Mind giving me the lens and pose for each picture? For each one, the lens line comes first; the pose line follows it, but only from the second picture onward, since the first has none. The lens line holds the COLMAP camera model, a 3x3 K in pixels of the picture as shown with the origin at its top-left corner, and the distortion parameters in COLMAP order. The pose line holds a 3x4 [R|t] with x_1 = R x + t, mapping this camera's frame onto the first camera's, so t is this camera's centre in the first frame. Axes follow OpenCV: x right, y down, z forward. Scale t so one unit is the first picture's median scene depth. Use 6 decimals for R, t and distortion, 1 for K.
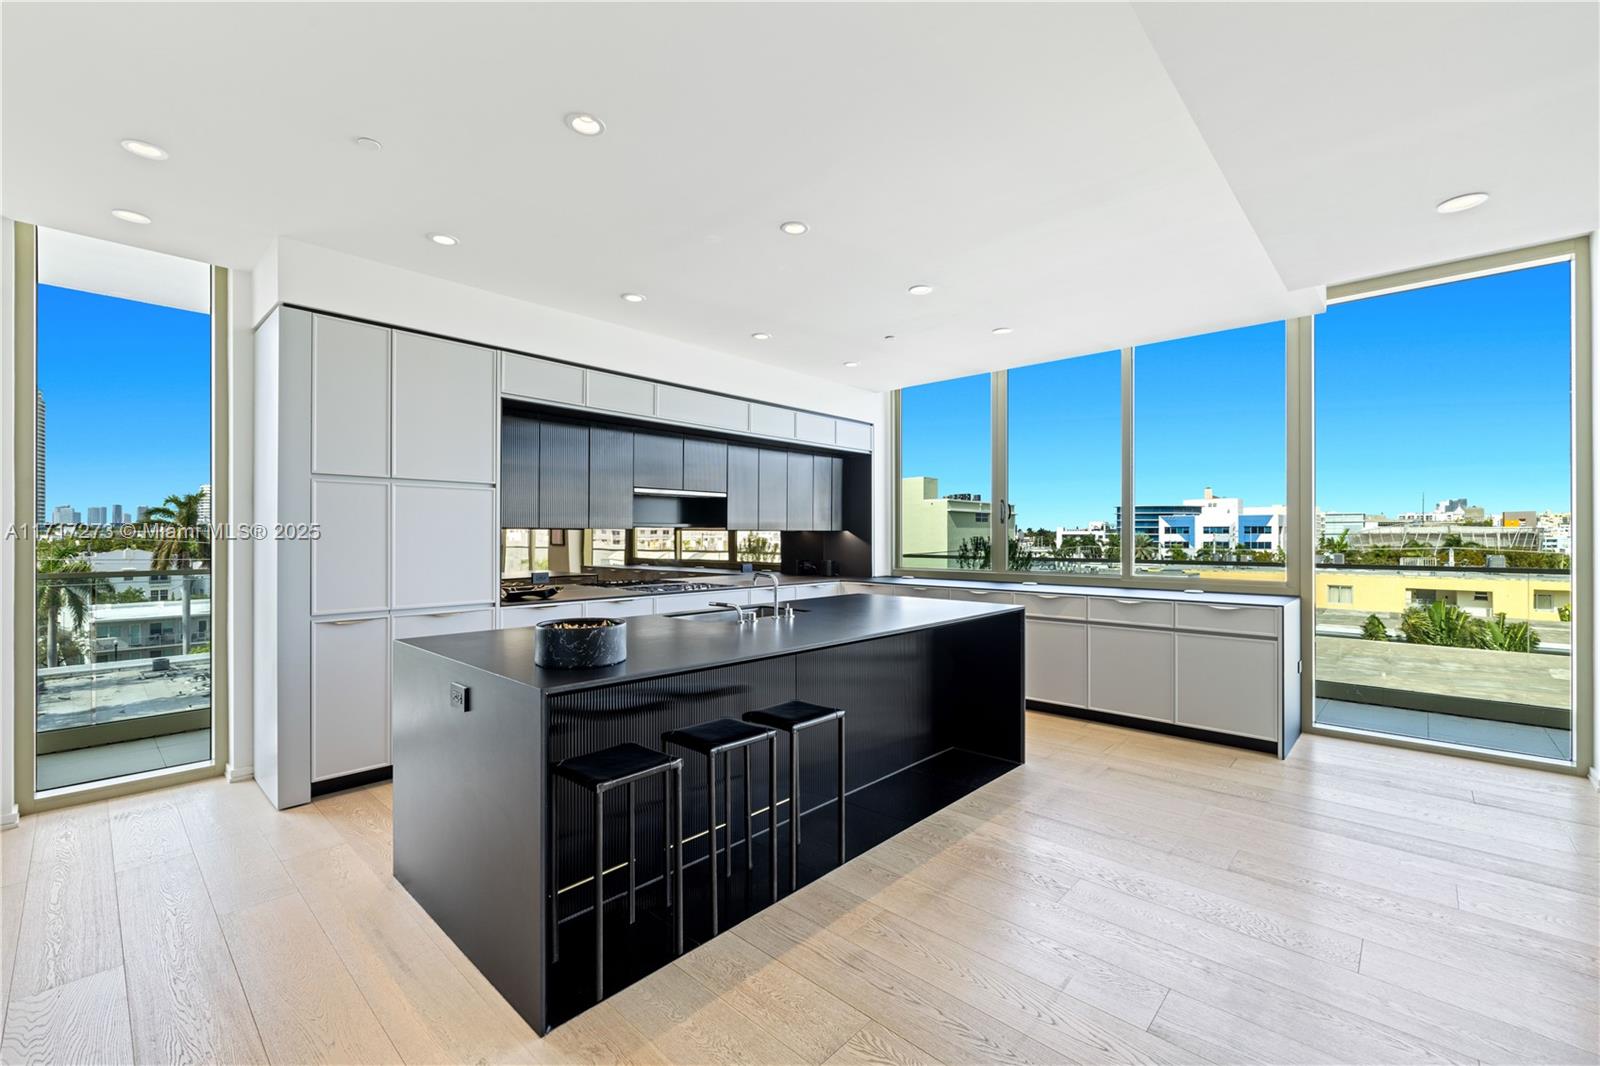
lens RADIAL K [[672.6, 0, 800.0], [0, 672.6, 533.0], [0, 0, 1]] dist [0.000355, 0.000118]
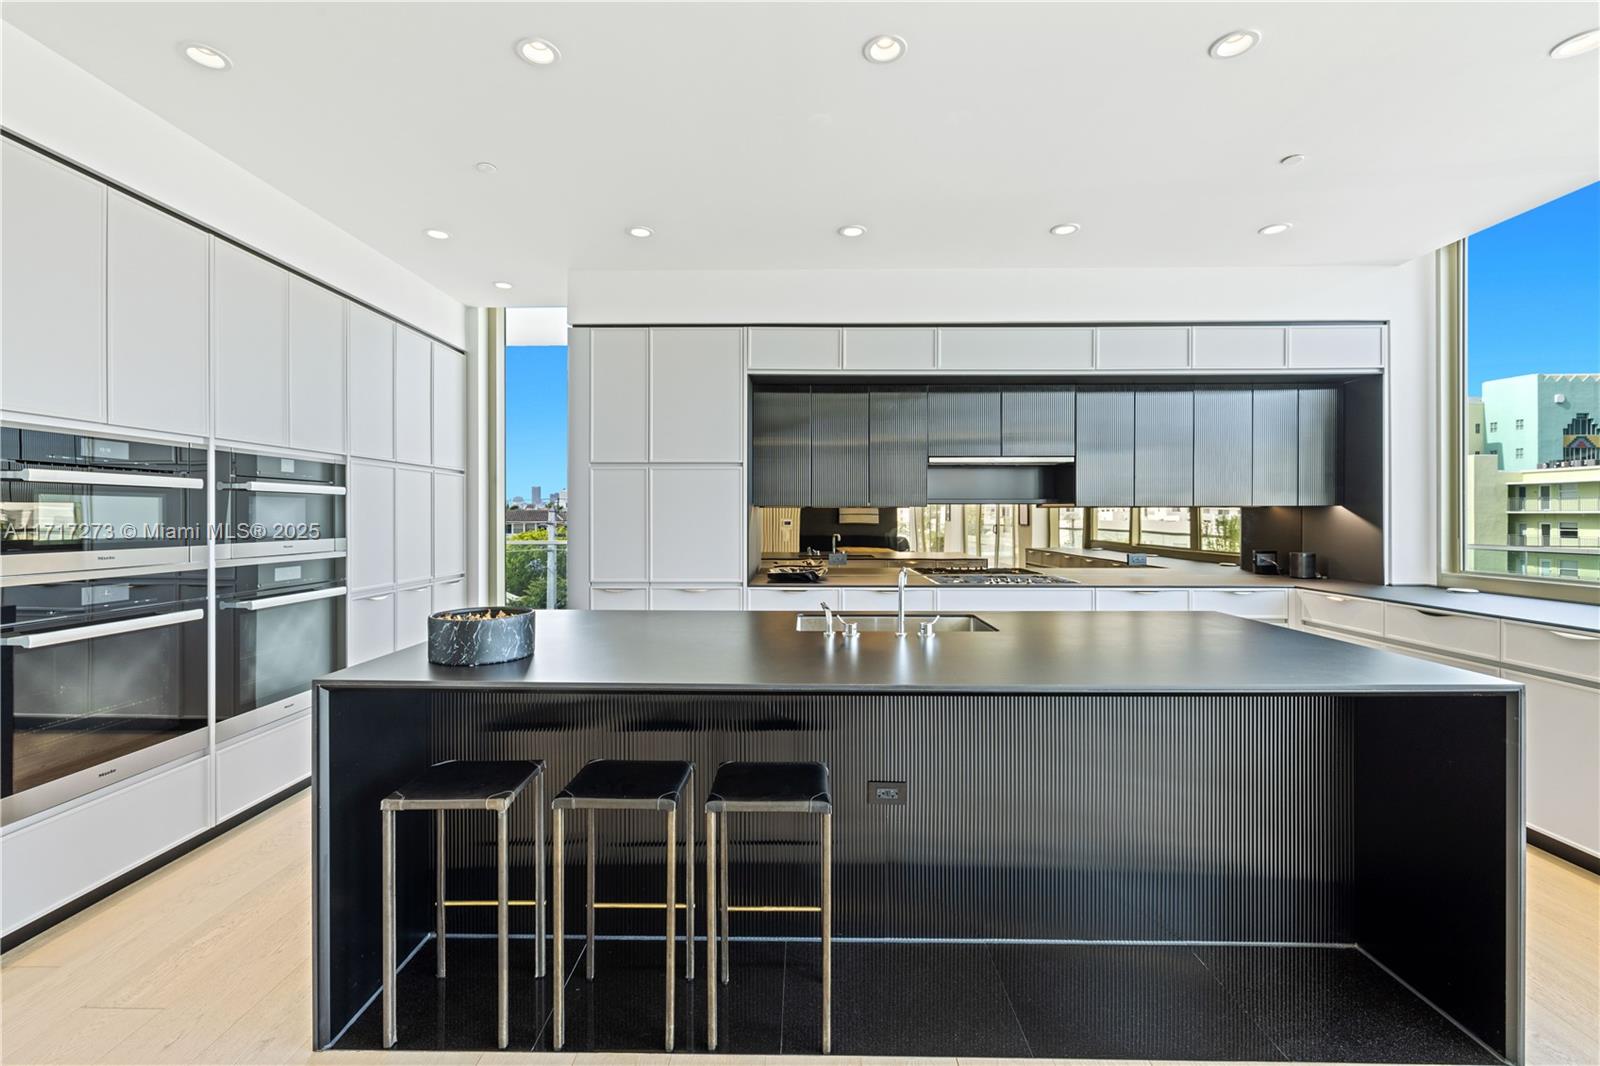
lens RADIAL K [[677.8, 0, 801.1], [0, 677.8, 524.0], [0, 0, 1]] dist [0.001393, 0.000413]
pose [[0.668936, 0.010852, -0.743240, 0.203275], [0.004438, 0.999817, 0.018593, -0.000304], [0.743306, -0.015736, 0.668766, 0.228545]]
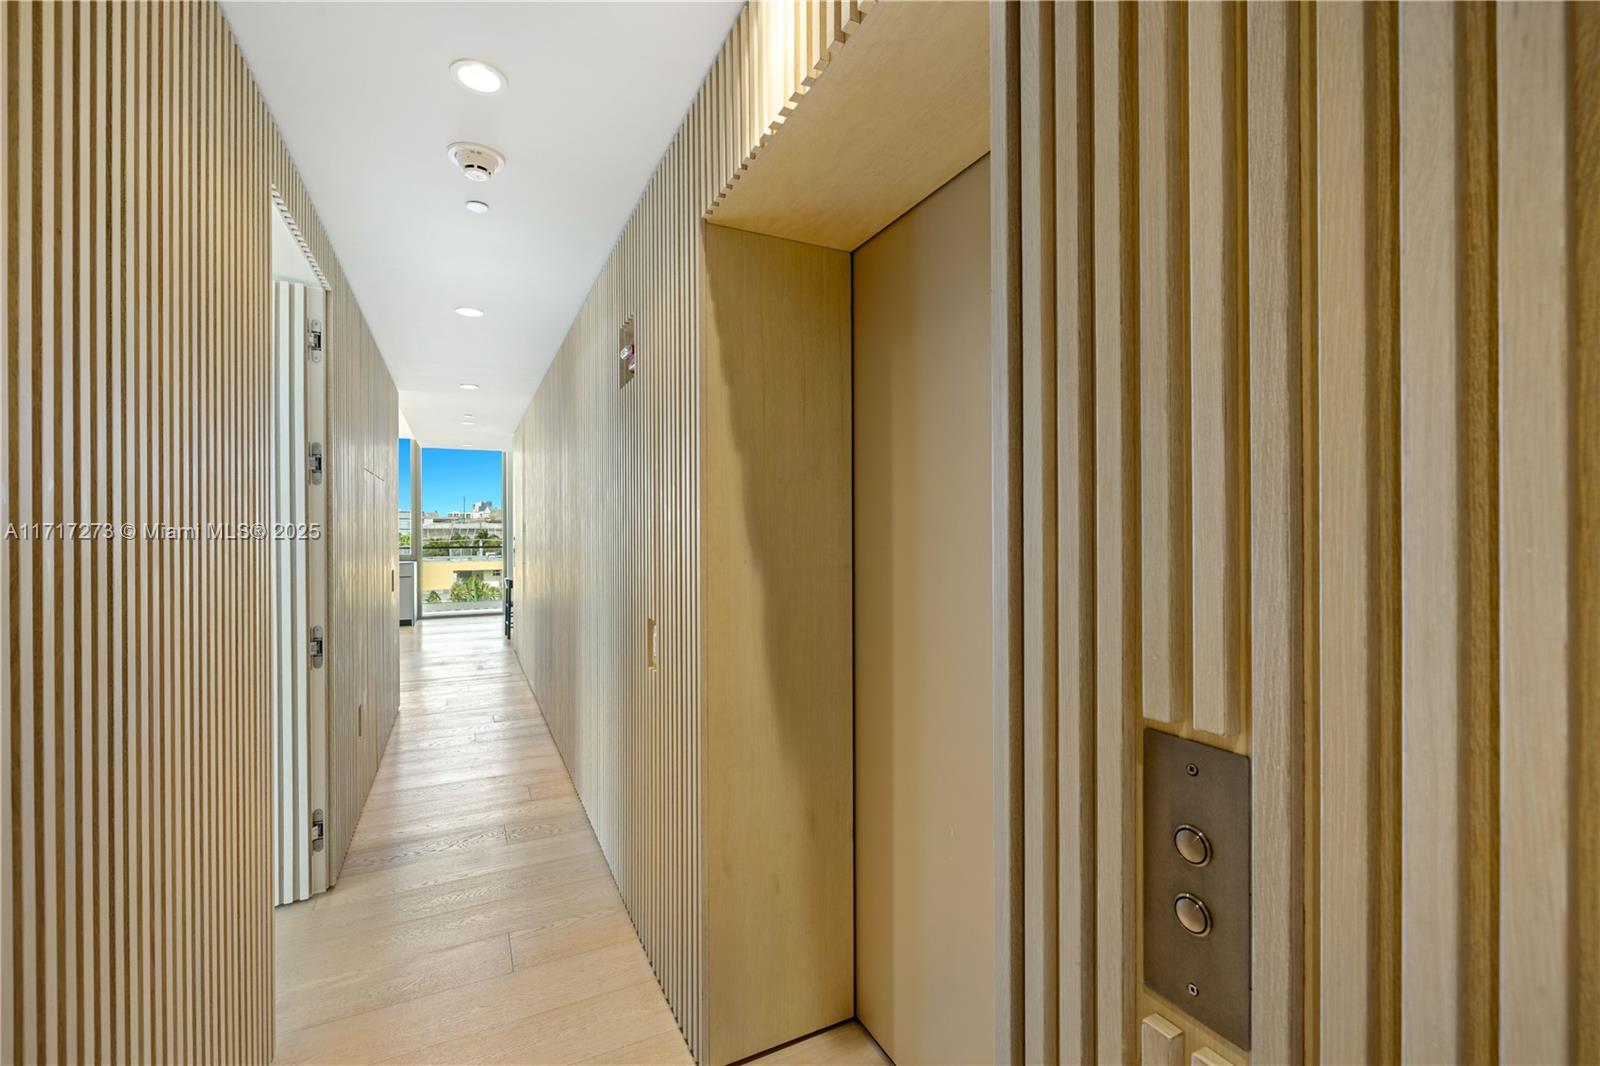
lens RADIAL K [[672.6, 0, 800.0], [0, 672.6, 533.0], [0, 0, 1]] dist [0.000355, 0.000118]
pose [[0.353342, -0.005884, 0.935476, -0.512385], [-0.001490, 0.999975, 0.006852, -0.009155], [-0.935493, -0.003815, 0.353325, -0.565416]]
